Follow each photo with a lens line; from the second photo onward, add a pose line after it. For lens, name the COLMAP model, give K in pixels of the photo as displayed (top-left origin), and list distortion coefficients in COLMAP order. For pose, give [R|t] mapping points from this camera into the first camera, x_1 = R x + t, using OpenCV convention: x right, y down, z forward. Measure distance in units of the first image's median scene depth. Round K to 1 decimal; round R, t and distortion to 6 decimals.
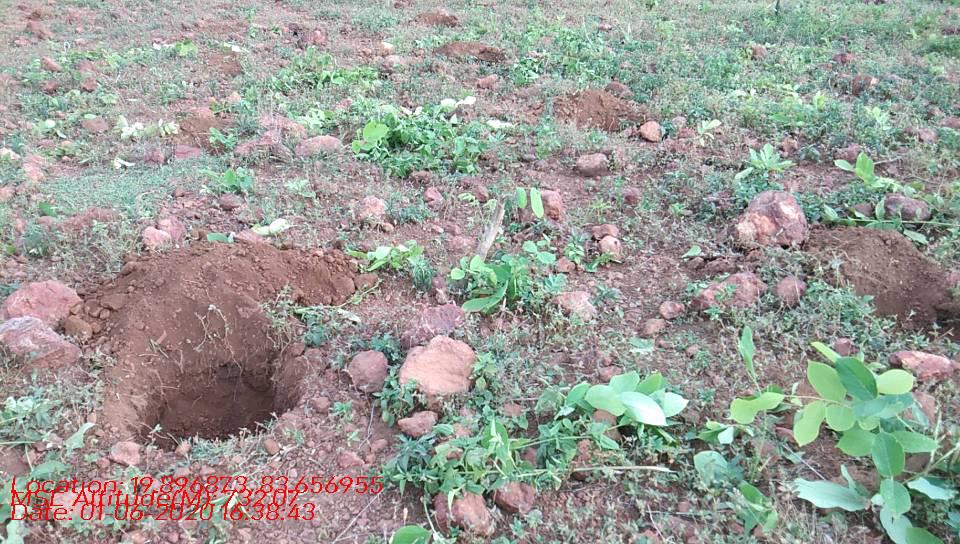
lens RADIAL K [[838.5, 0, 480.0], [0, 838.5, 272.0], [0, 0, 1]] dist [0.112494, -0.244230]
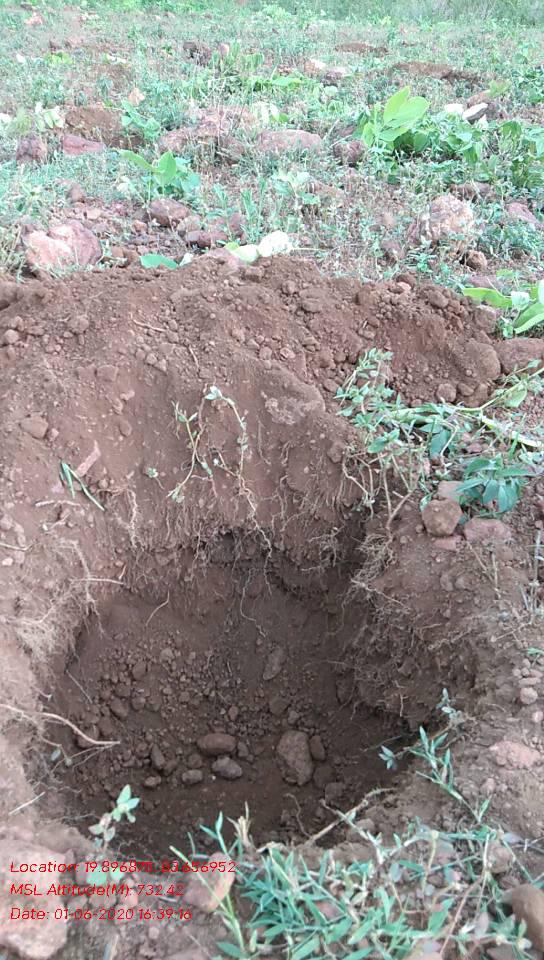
lens RADIAL K [[838.5, 0, 272.0], [0, 838.5, 480.0], [0, 0, 1]] dist [0.112494, -0.244230]
pose [[0.996401, 0.066018, -0.053167, -0.259777], [-0.058978, 0.990456, 0.124571, 0.030993], [0.060883, -0.120987, 0.990785, 0.592047]]
